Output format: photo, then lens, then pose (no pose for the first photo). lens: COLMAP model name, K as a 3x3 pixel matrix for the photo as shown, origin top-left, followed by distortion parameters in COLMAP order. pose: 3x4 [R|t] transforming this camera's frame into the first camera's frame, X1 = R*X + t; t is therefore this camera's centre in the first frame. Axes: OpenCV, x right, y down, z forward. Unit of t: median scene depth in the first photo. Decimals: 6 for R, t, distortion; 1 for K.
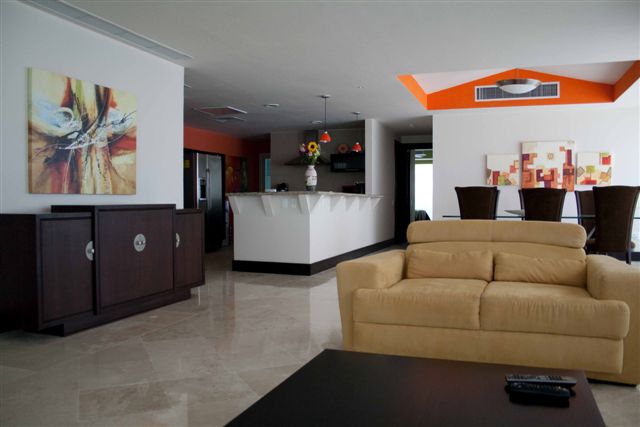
lens RADIAL K [[532.7, 0, 316.3], [0, 532.7, 220.3], [0, 0, 1]] dist [-0.174151, 0.143839]
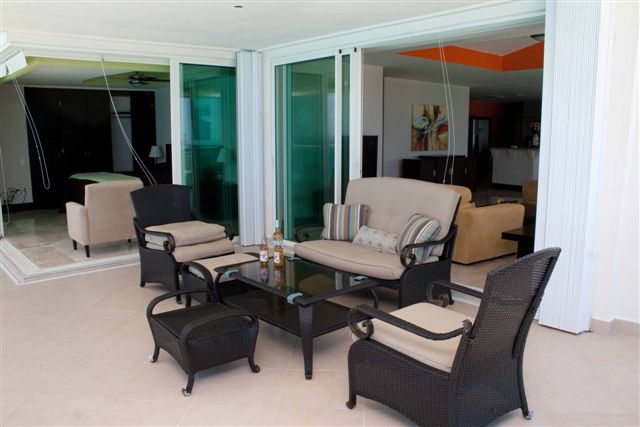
lens RADIAL K [[532.7, 0, 316.3], [0, 532.7, 220.3], [0, 0, 1]] dist [-0.174151, 0.143839]
pose [[0.877786, 0.077241, -0.472786, 0.162448], [-0.017462, 0.991419, 0.129550, -0.020888], [0.478735, -0.105462, 0.871602, -0.815072]]
